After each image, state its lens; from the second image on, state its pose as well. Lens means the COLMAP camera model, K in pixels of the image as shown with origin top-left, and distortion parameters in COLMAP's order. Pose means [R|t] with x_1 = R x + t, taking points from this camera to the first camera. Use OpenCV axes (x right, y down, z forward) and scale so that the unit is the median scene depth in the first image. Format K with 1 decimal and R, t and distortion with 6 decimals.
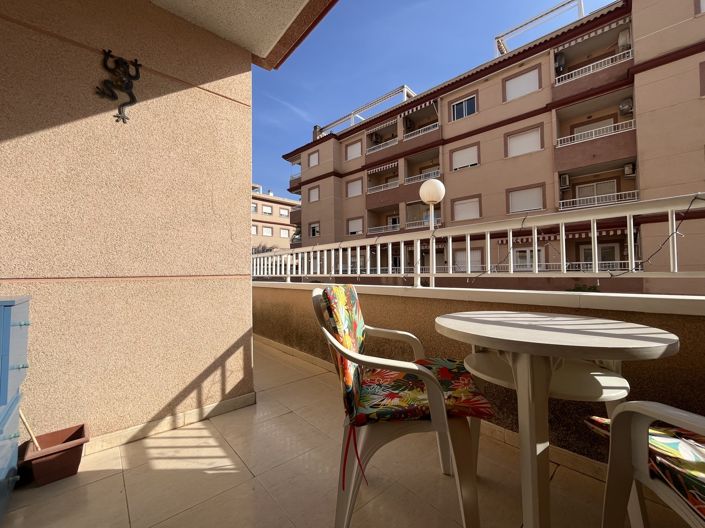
lens RADIAL K [[287.1, 0, 351.0], [0, 287.1, 264.6], [0, 0, 1]] dist [-0.003399, -0.000356]
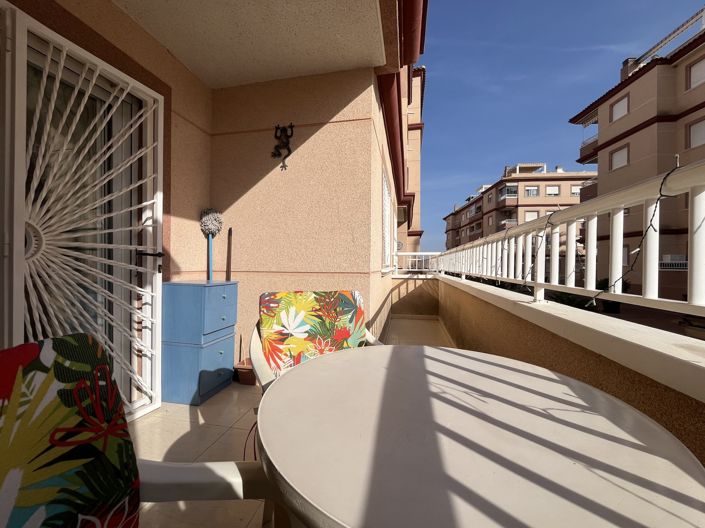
lens RADIAL K [[287.1, 0, 351.0], [0, 287.1, 264.6], [0, 0, 1]] dist [-0.003399, -0.000356]
pose [[0.612659, 0.016710, -0.790171, 0.062043], [0.008638, 0.999575, 0.027836, -0.003633], [0.790300, -0.023880, 0.612254, 0.034000]]
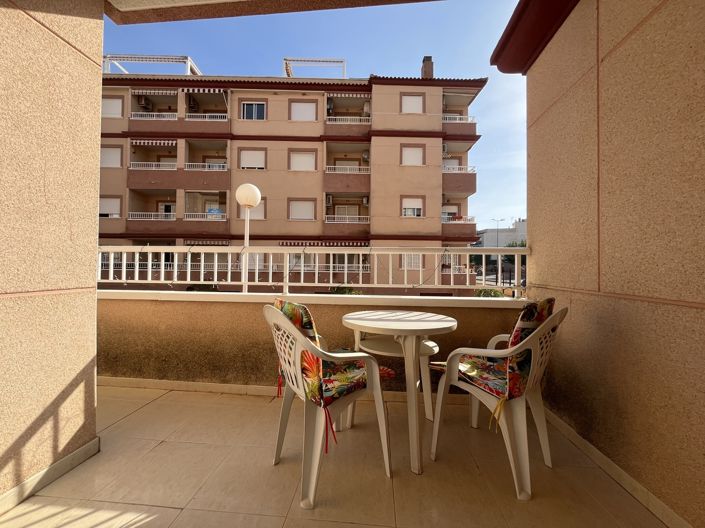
lens RADIAL K [[287.1, 0, 351.0], [0, 287.1, 264.6], [0, 0, 1]] dist [-0.003399, -0.000356]
pose [[0.726862, 0.030202, 0.686119, -0.048990], [-0.039702, 0.999210, -0.001924, -0.006476], [-0.685635, -0.025842, 0.727487, -0.003209]]
